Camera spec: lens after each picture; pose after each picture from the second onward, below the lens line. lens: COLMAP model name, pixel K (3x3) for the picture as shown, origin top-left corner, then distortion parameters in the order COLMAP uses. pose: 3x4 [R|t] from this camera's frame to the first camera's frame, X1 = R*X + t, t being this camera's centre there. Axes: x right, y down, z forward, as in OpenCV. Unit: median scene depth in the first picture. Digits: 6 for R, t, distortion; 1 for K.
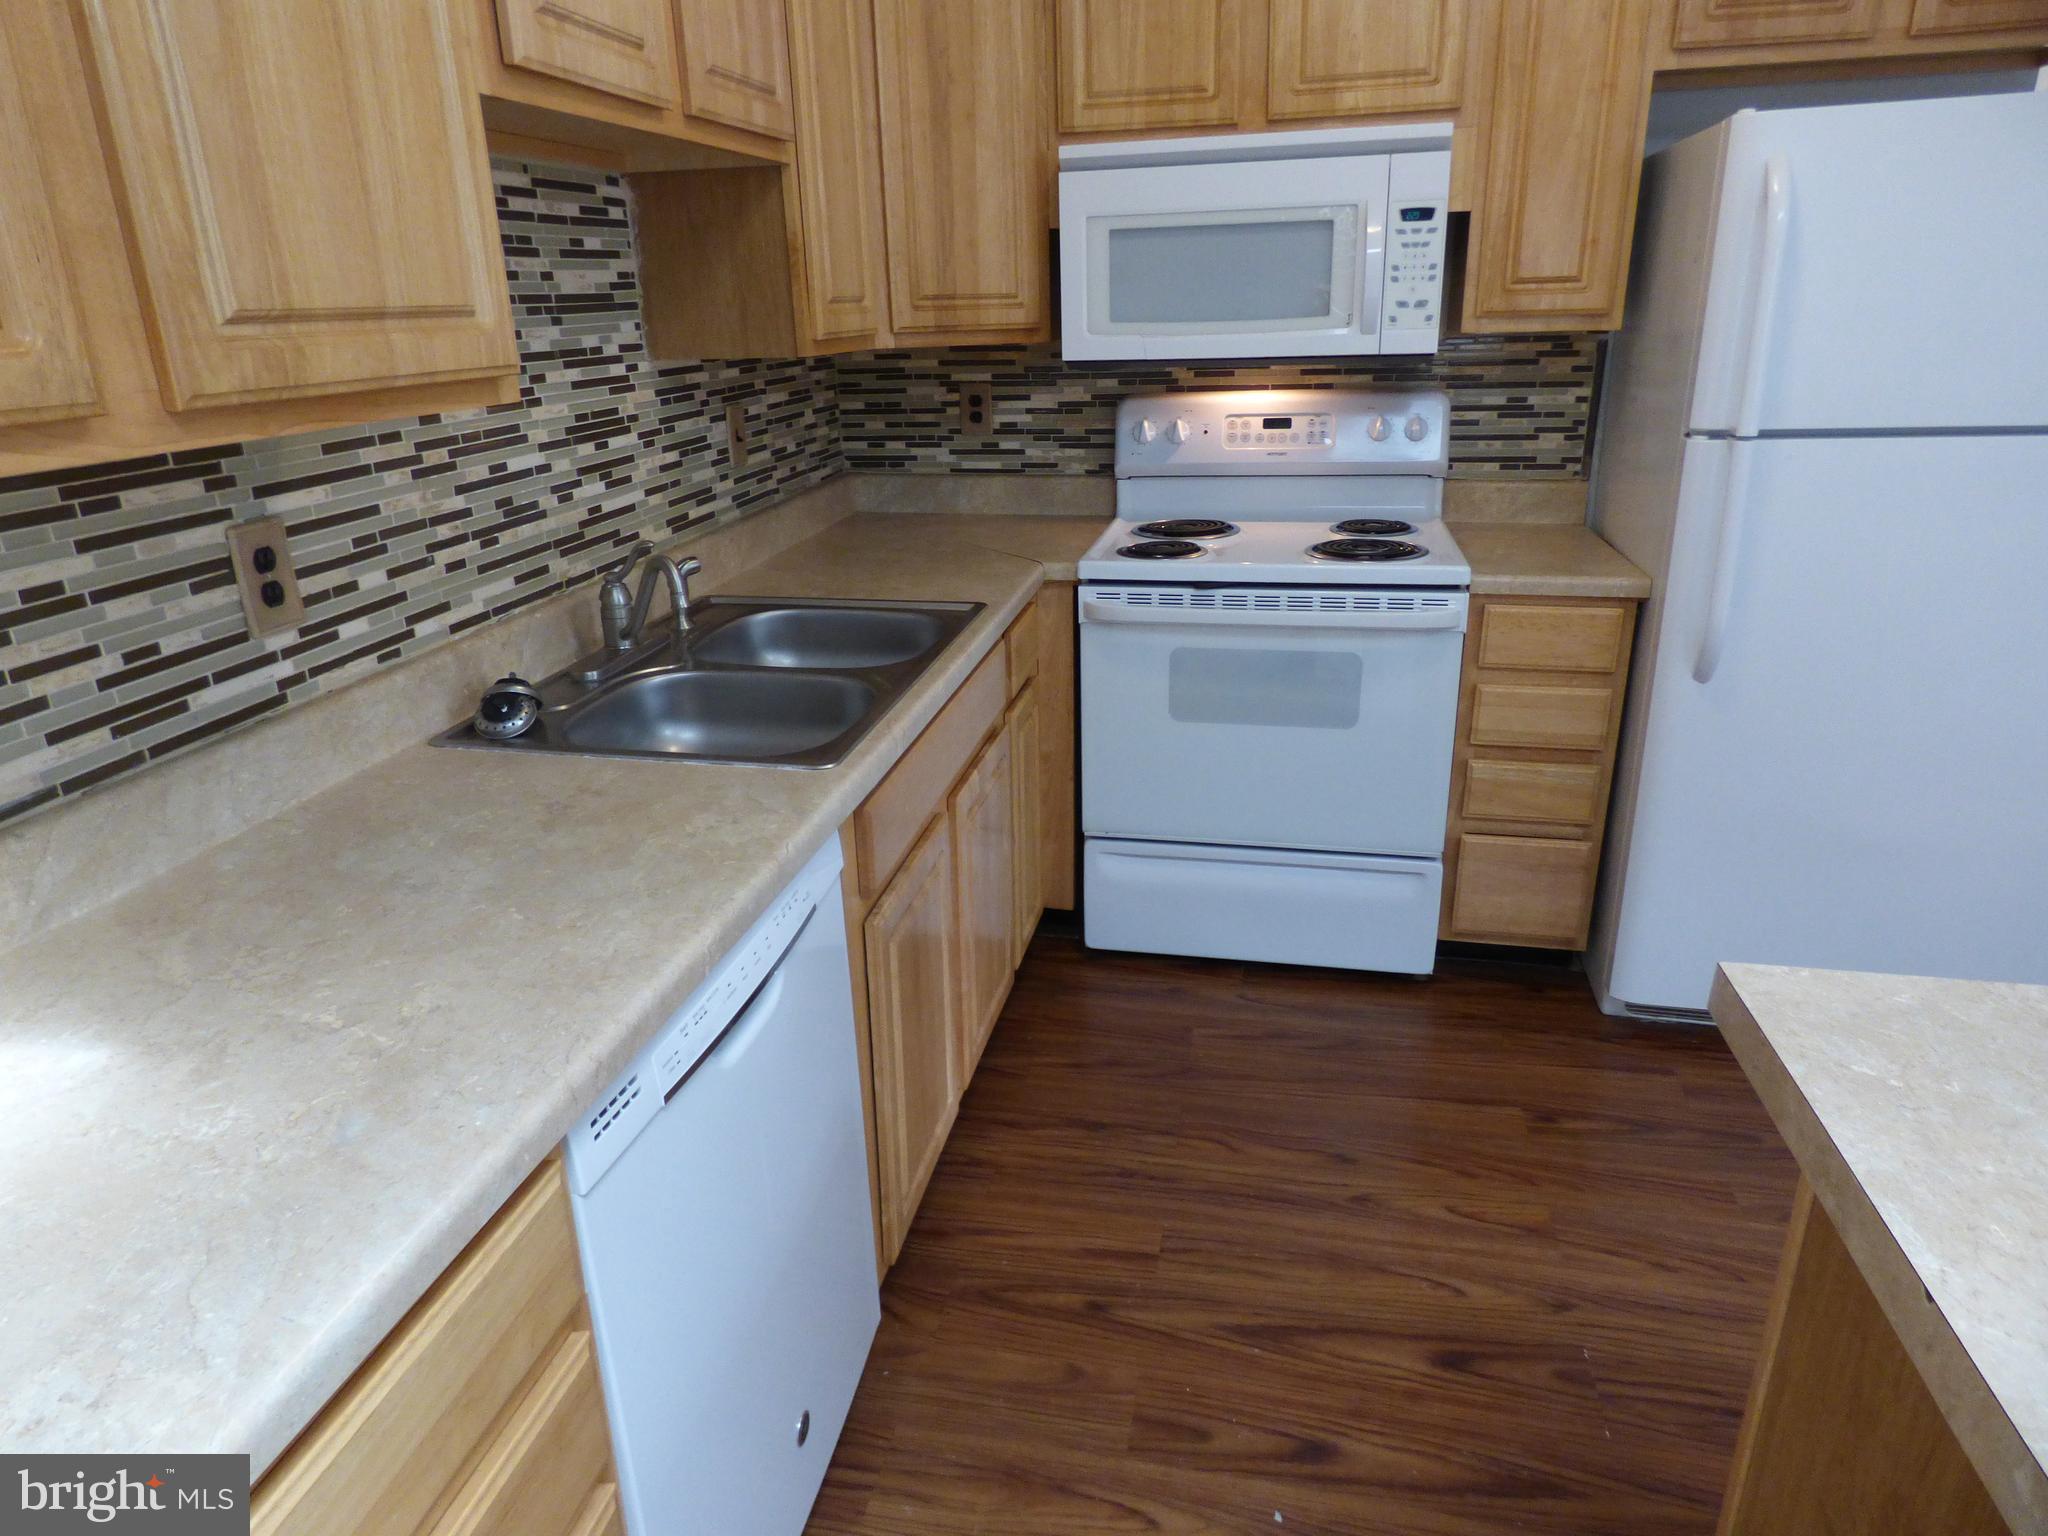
lens RADIAL K [[1255.2, 0, 1016.6], [0, 1255.2, 760.7], [0, 0, 1]] dist [-0.012503, 0.007802]
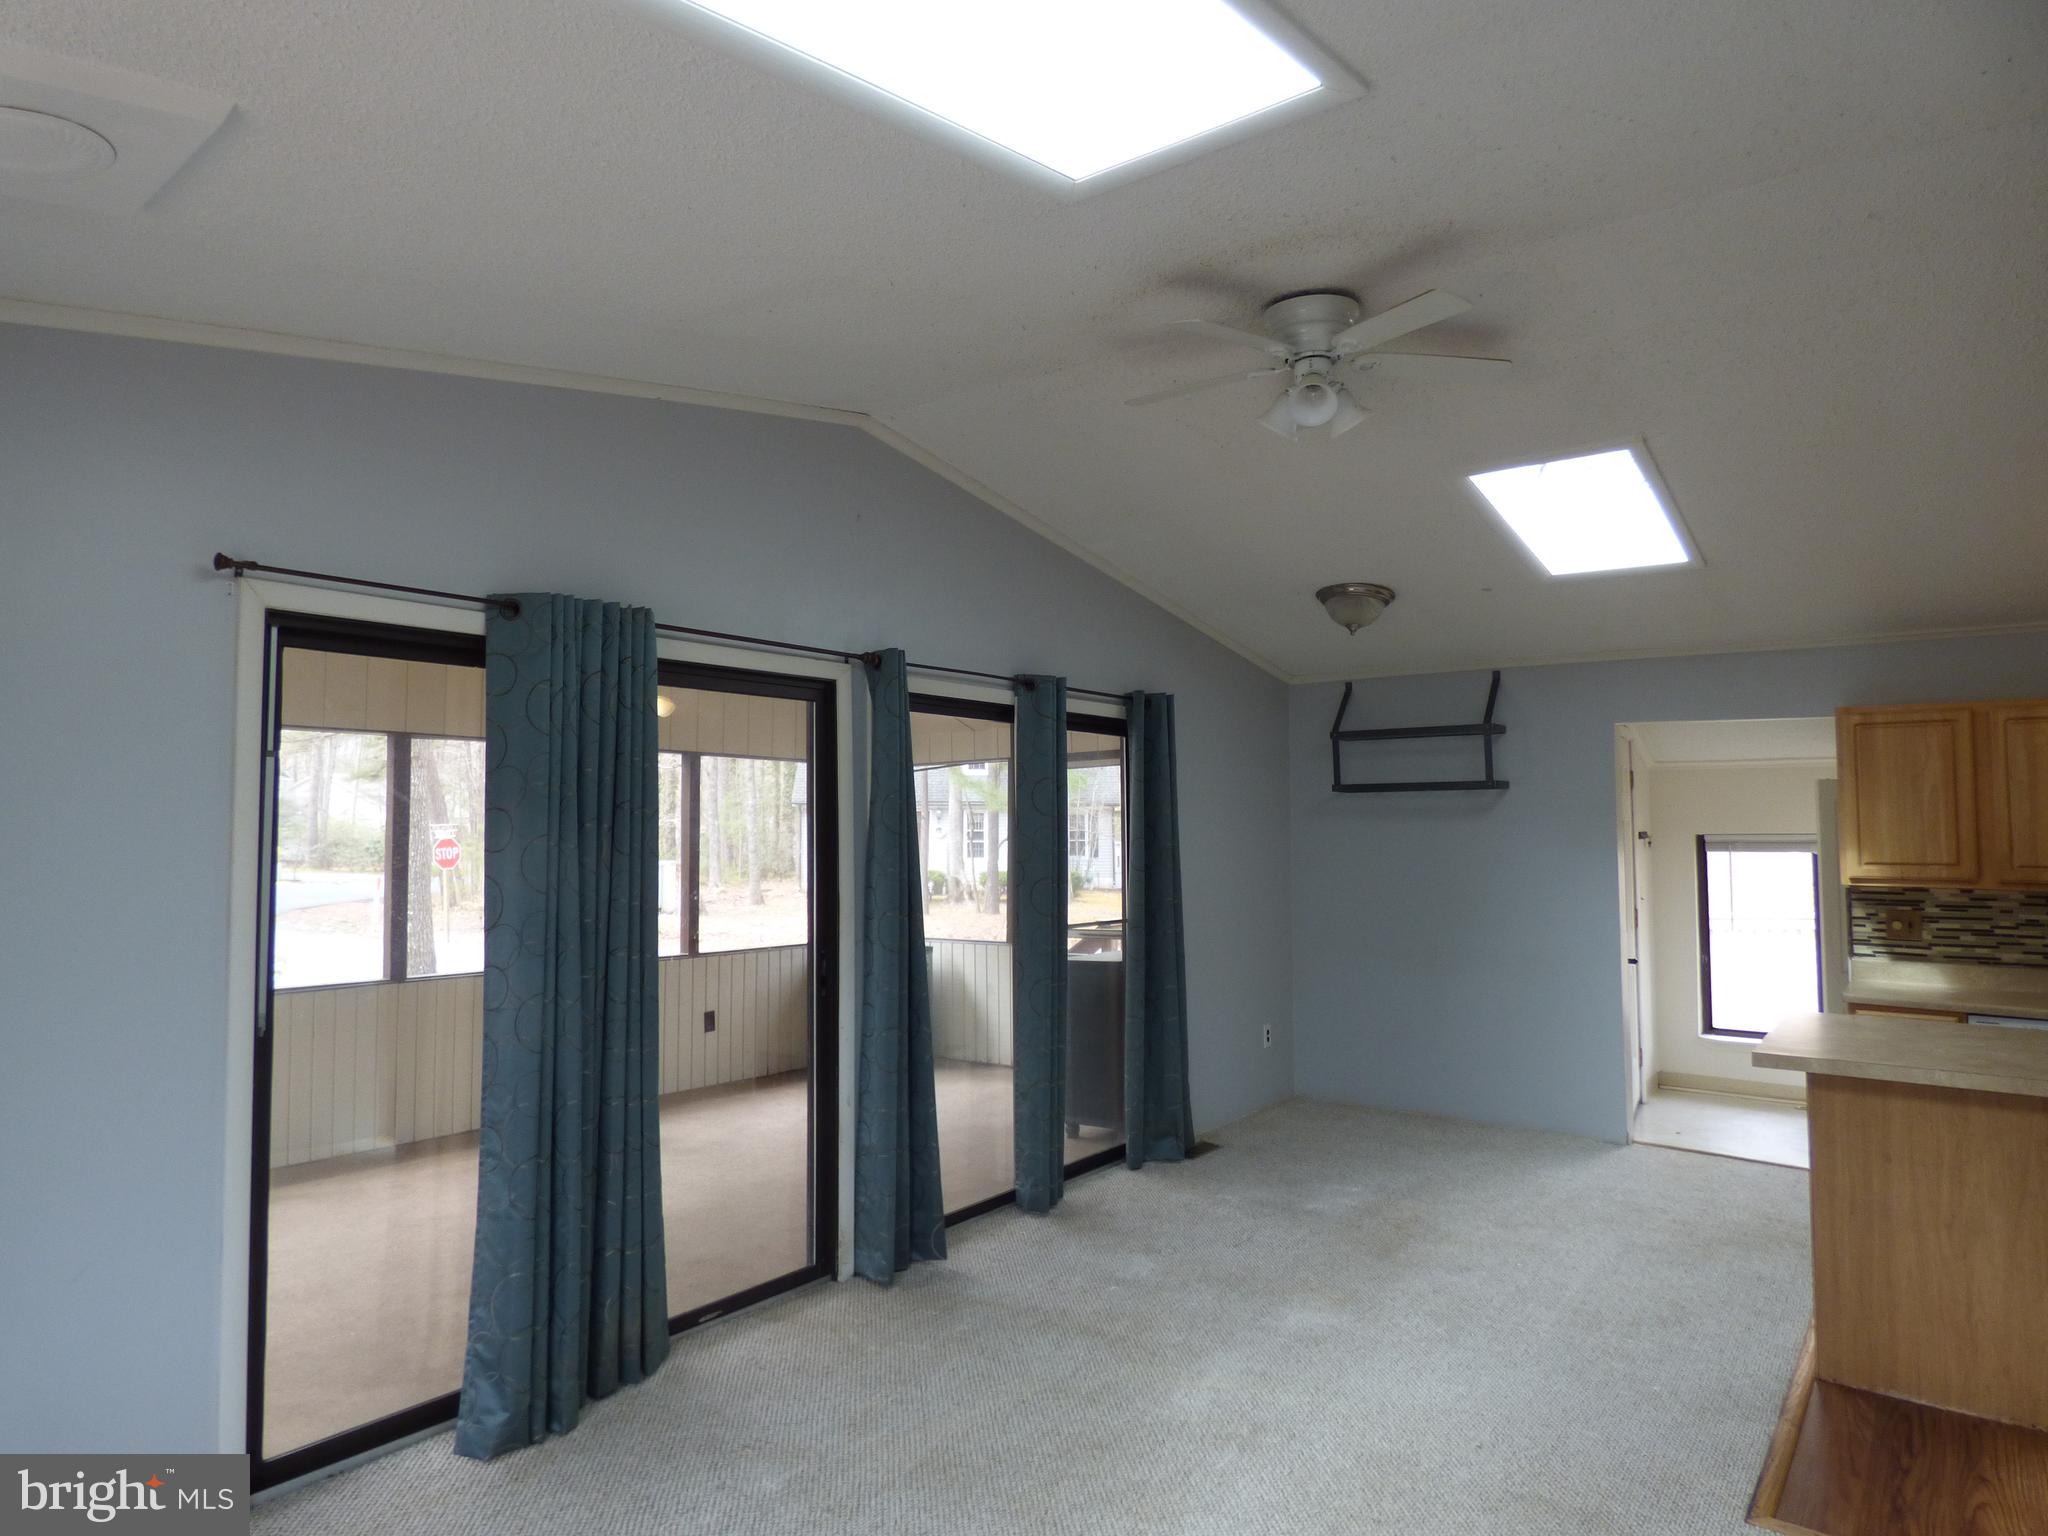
lens RADIAL K [[1255.2, 0, 1001.2], [0, 1255.2, 742.8], [0, 0, 1]] dist [-0.012503, 0.007802]
pose [[-0.418143, -0.032789, -0.907789, 2.514030], [-0.303171, 0.947085, 0.105438, -0.046572], [0.856296, 0.319304, -0.405958, -0.286109]]
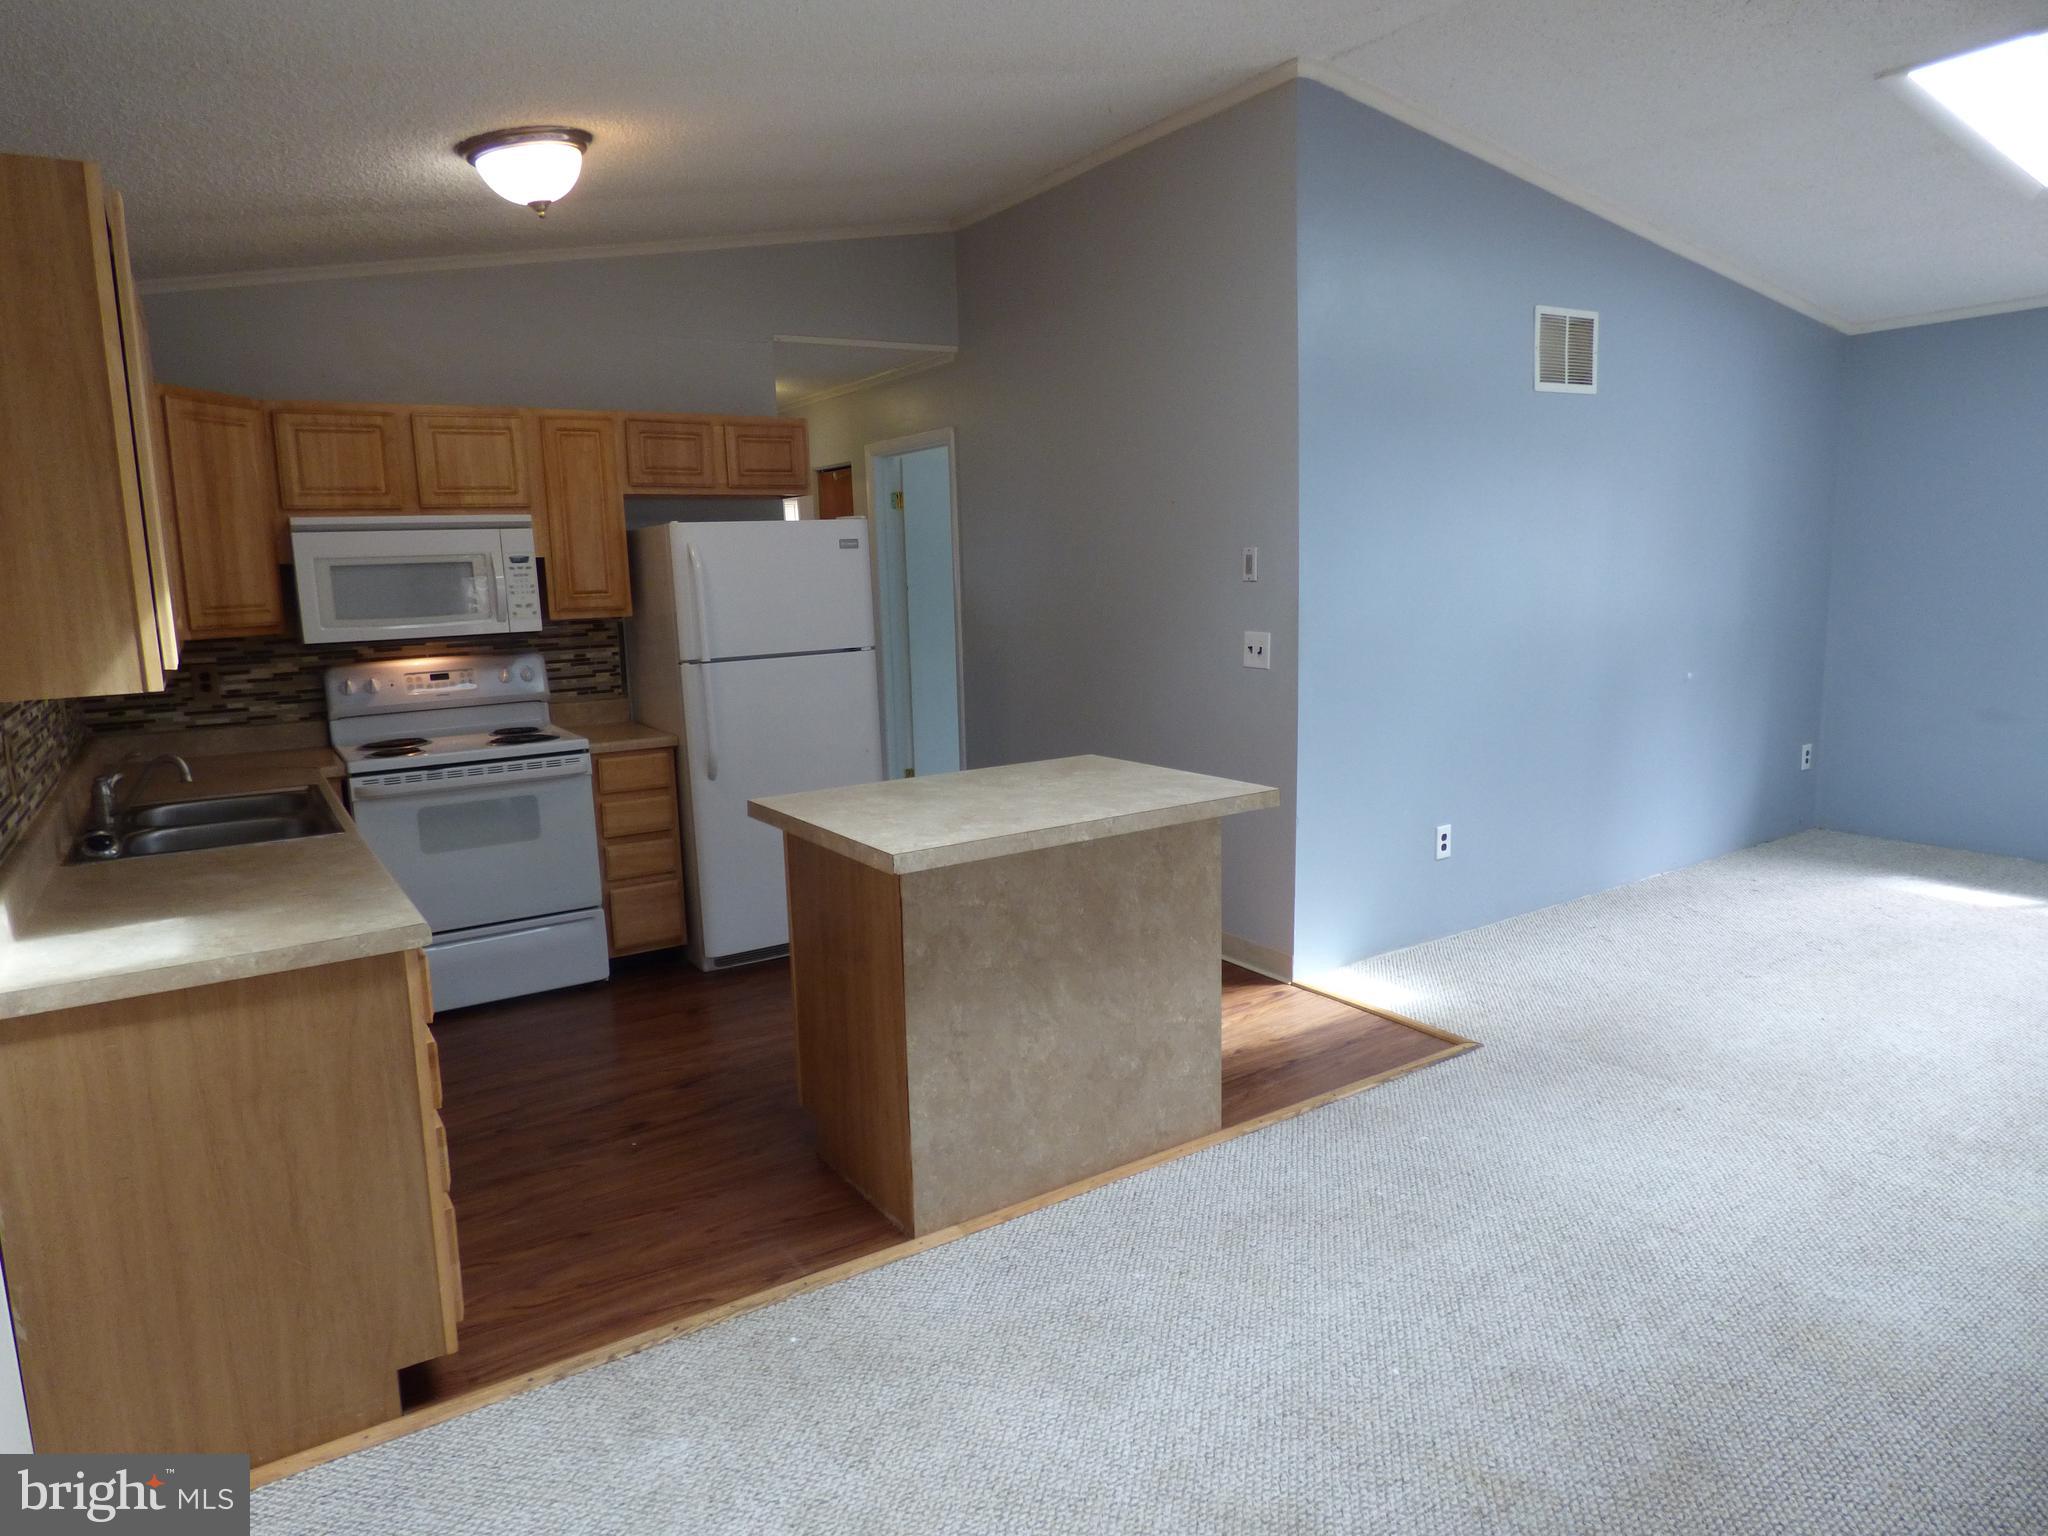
lens RADIAL K [[1255.2, 0, 1008.0], [0, 1255.2, 756.0], [0, 0, 1]] dist [-0.012503, 0.007802]
pose [[0.710490, -0.100793, 0.696451, -0.525467], [0.252686, 0.960226, -0.118813, 0.264315], [-0.656775, 0.260399, 0.707700, -0.766619]]
